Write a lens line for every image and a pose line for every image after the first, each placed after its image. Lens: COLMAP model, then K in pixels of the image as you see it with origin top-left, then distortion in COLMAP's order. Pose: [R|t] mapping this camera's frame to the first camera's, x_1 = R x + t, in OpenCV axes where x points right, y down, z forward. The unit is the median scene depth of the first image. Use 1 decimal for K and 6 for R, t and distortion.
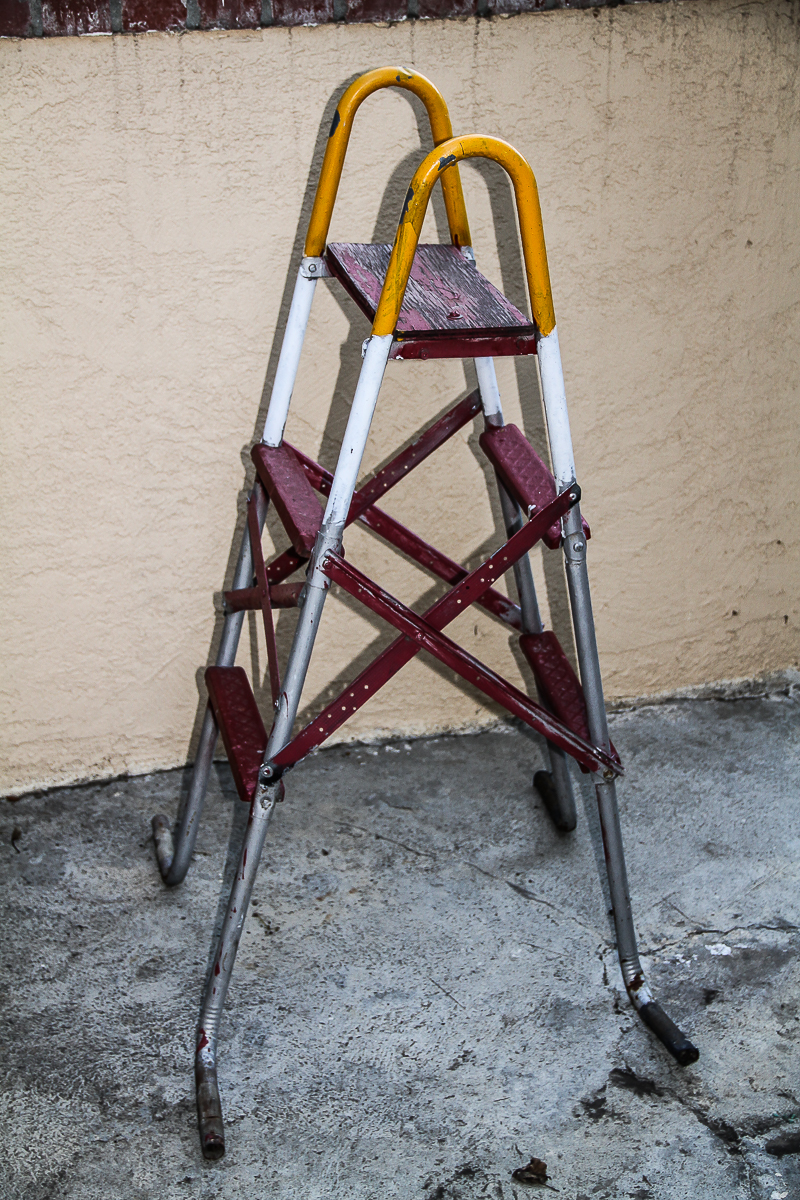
lens RADIAL K [[2053.0, 0, 417.3], [0, 2053.0, 635.8], [0, 0, 1]] dist [0.193304, 0.000000]
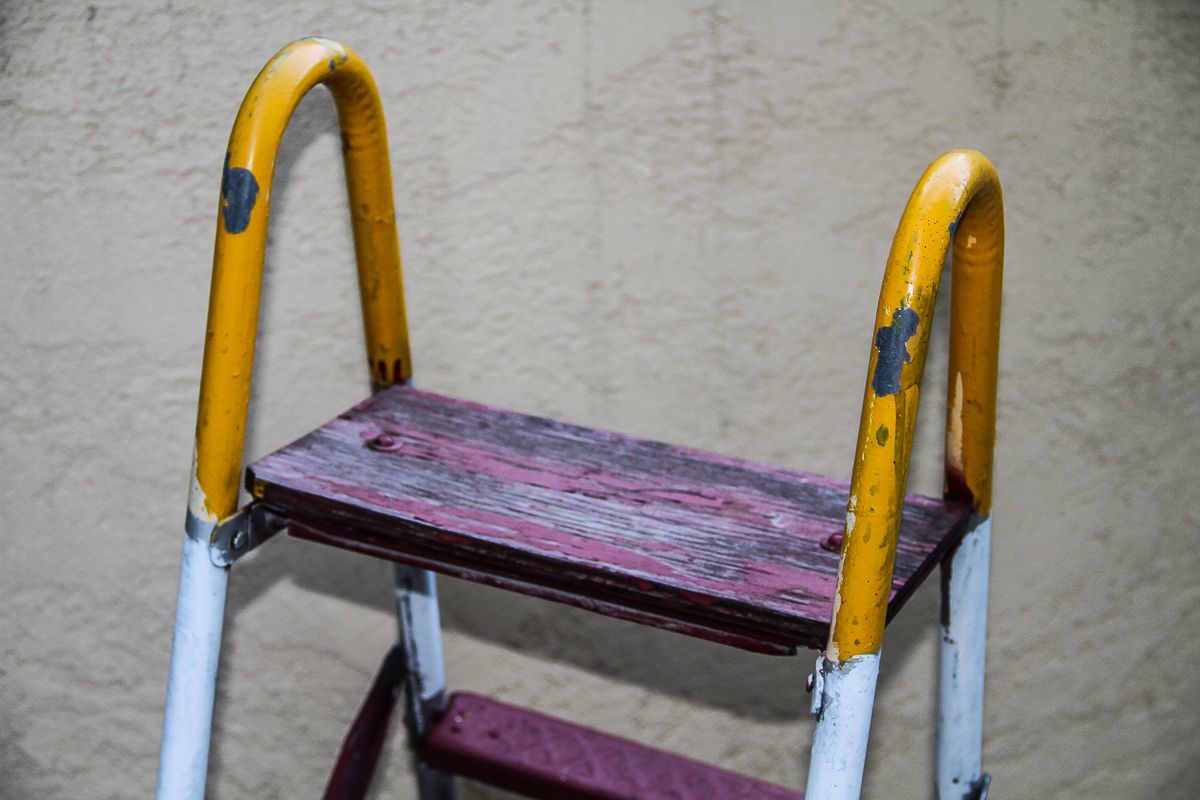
lens RADIAL K [[2758.6, 0, 613.3], [0, 2758.6, 379.5], [0, 0, 1]] dist [0.376255, 0.000000]
pose [[0.993600, 0.038210, -0.106296, 0.074508], [-0.045275, 0.996866, -0.064865, -0.134652], [0.103484, 0.069262, 0.992217, 0.348968]]
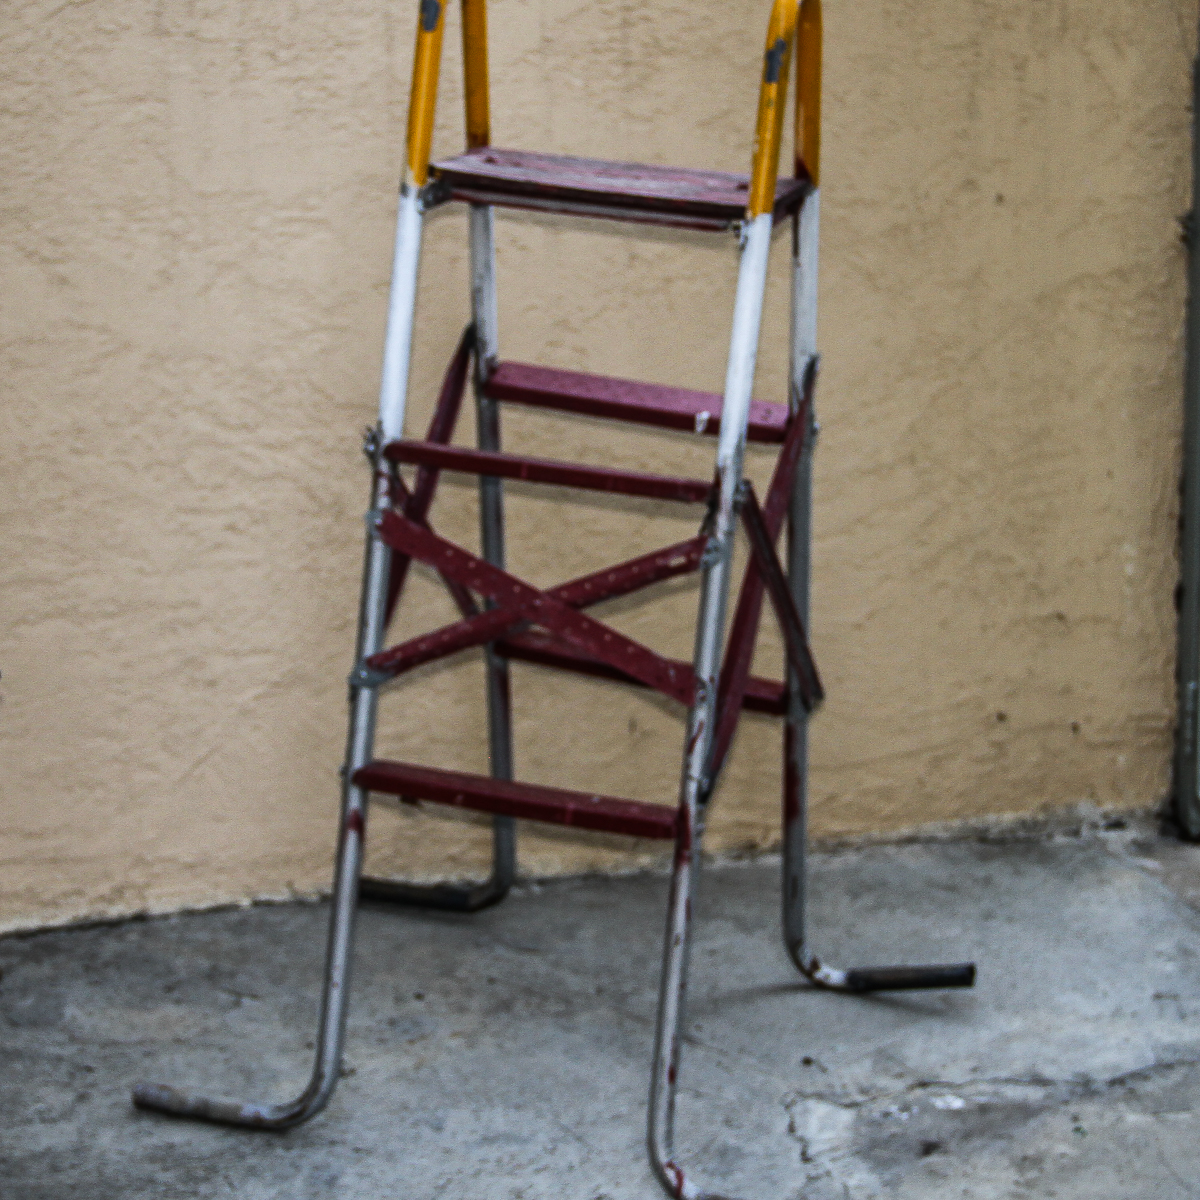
lens RADIAL K [[3954.2, 0, 595.3], [0, 3954.2, 599.9], [0, 0, 1]] dist [0.203497, 0.000000]
pose [[0.999988, 0.001196, -0.004655, 0.023862], [-0.001841, 0.989990, -0.141127, 0.161695], [0.004439, 0.141133, 0.989981, -0.404284]]
